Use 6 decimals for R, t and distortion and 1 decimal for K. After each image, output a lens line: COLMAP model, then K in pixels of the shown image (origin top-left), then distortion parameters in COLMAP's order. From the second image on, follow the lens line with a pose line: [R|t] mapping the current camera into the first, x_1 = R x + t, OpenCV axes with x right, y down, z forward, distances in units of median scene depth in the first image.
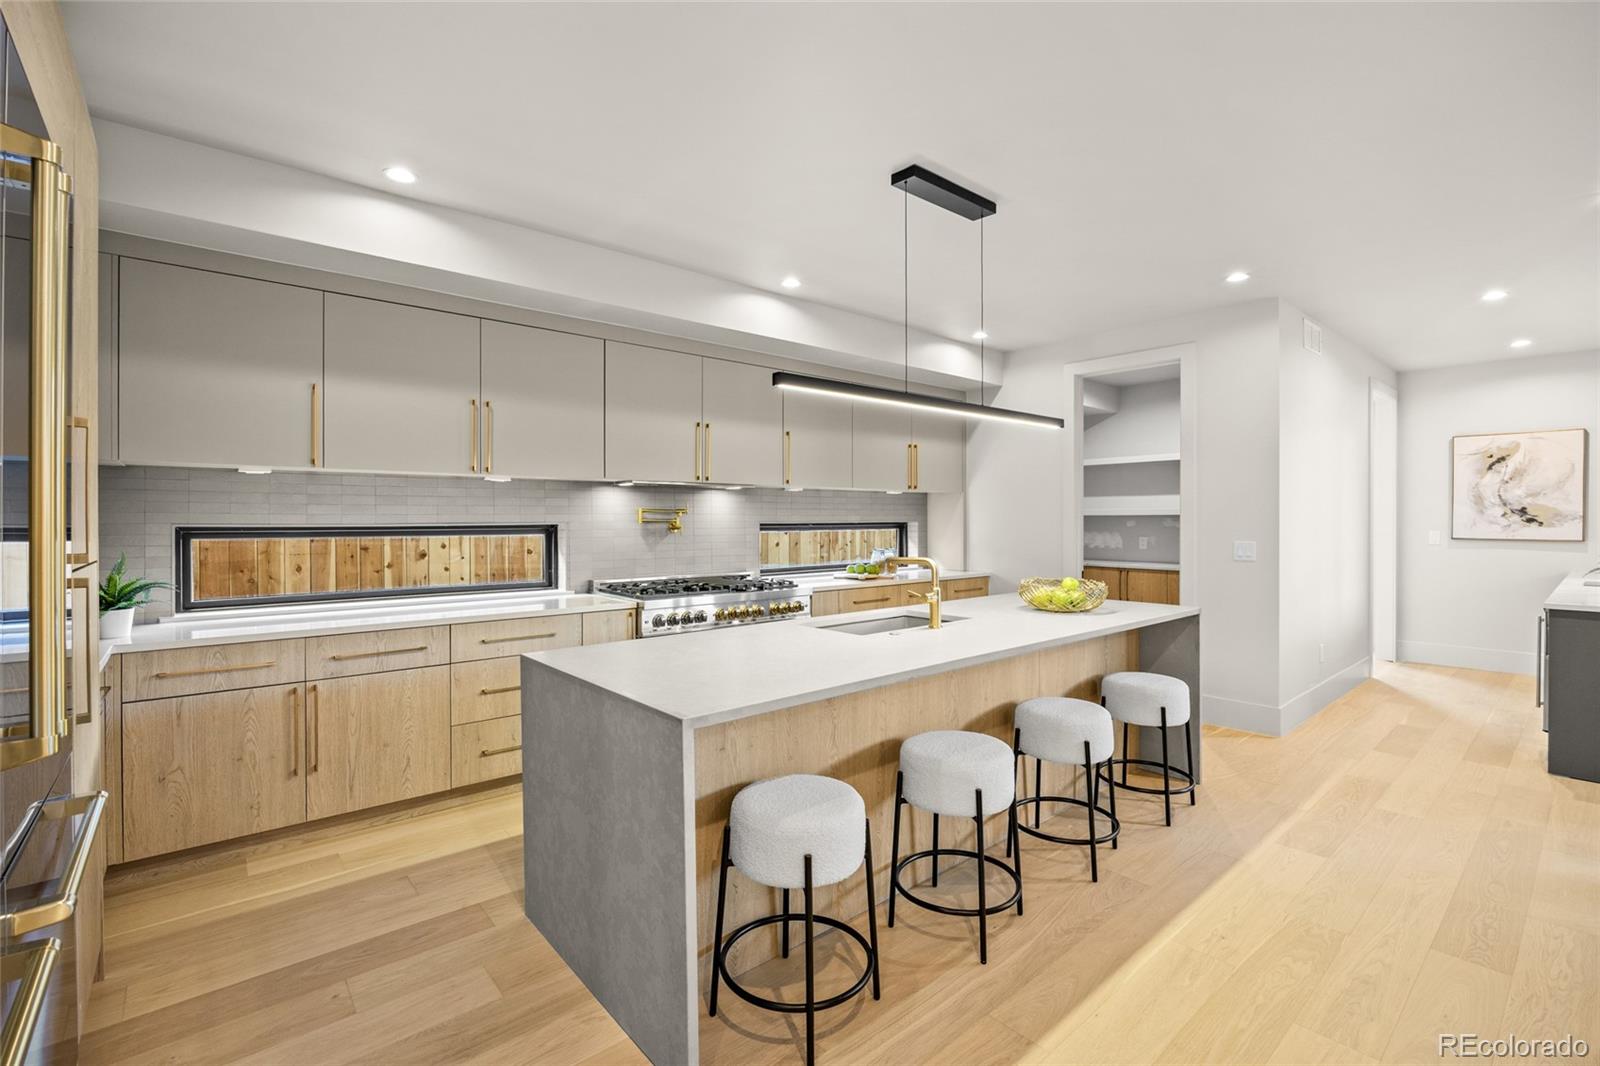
lens RADIAL K [[714.5, 0, 802.1], [0, 714.5, 516.7], [0, 0, 1]] dist [-0.012029, 0.000215]
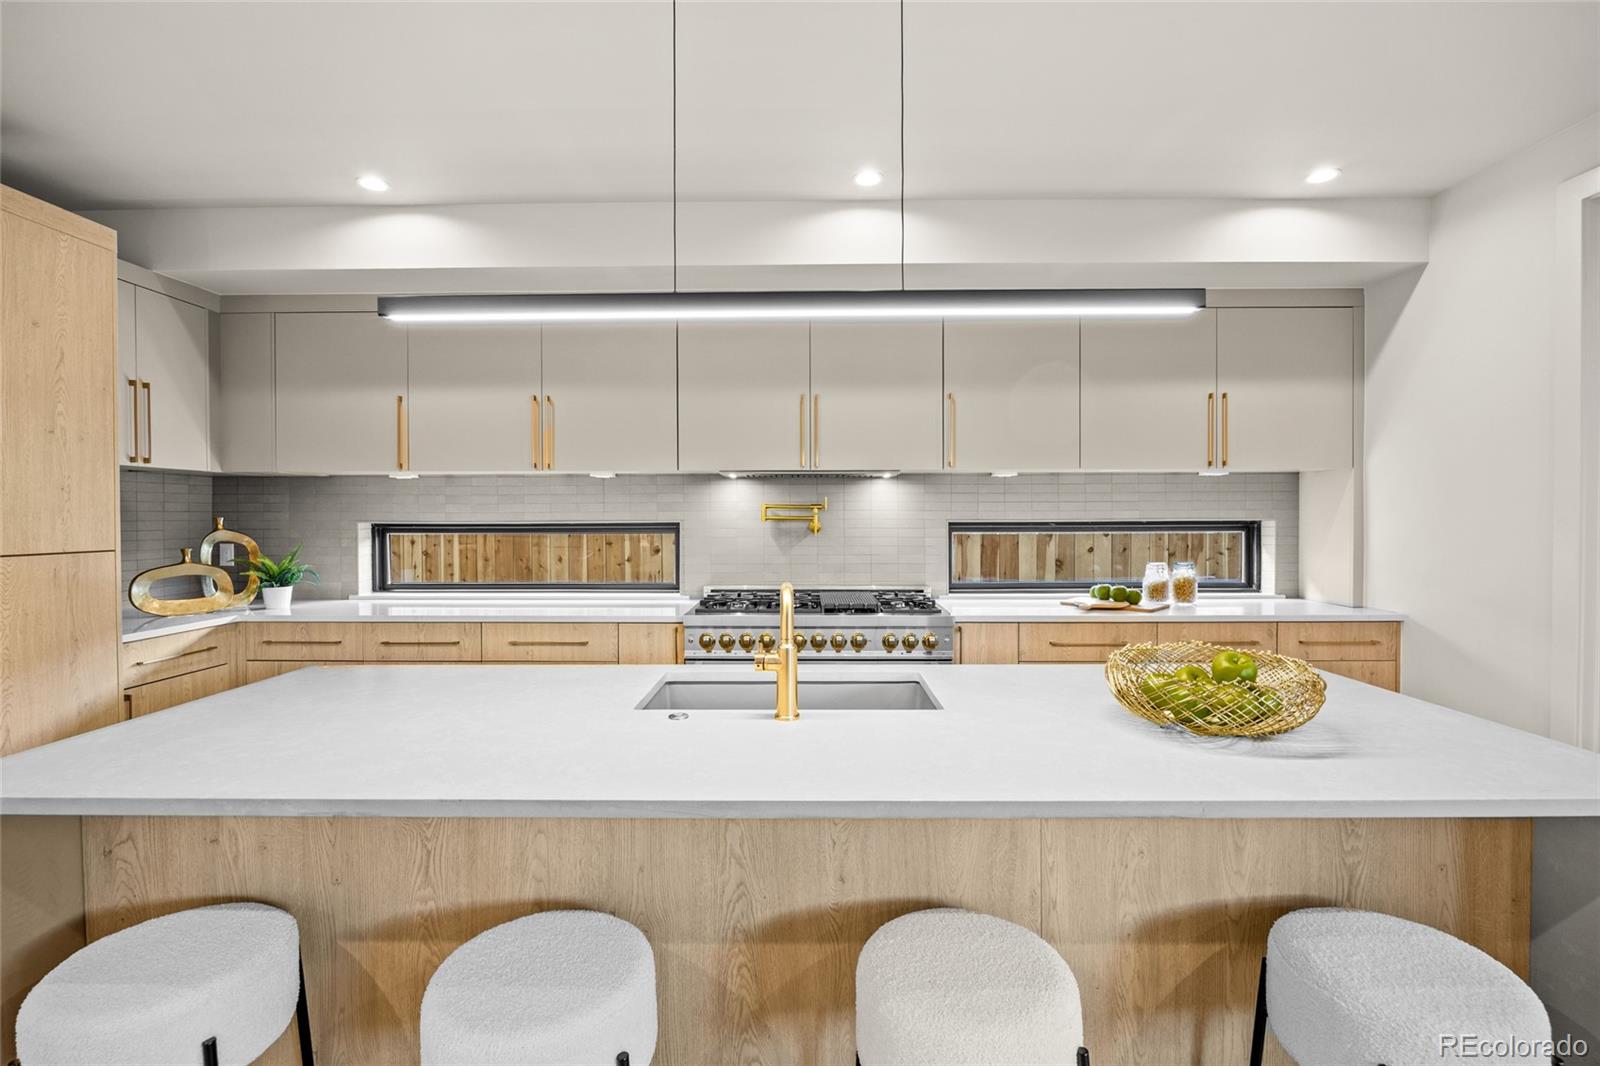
lens RADIAL K [[763.5, 0, 800.0], [0, 763.5, 533.0], [0, 0, 1]] dist [-0.011576, 0.000045]
pose [[0.744452, 0.015904, -0.667487, 0.393702], [0.004445, 0.999576, 0.028774, -0.002797], [0.667661, -0.024388, 0.744066, 0.352657]]
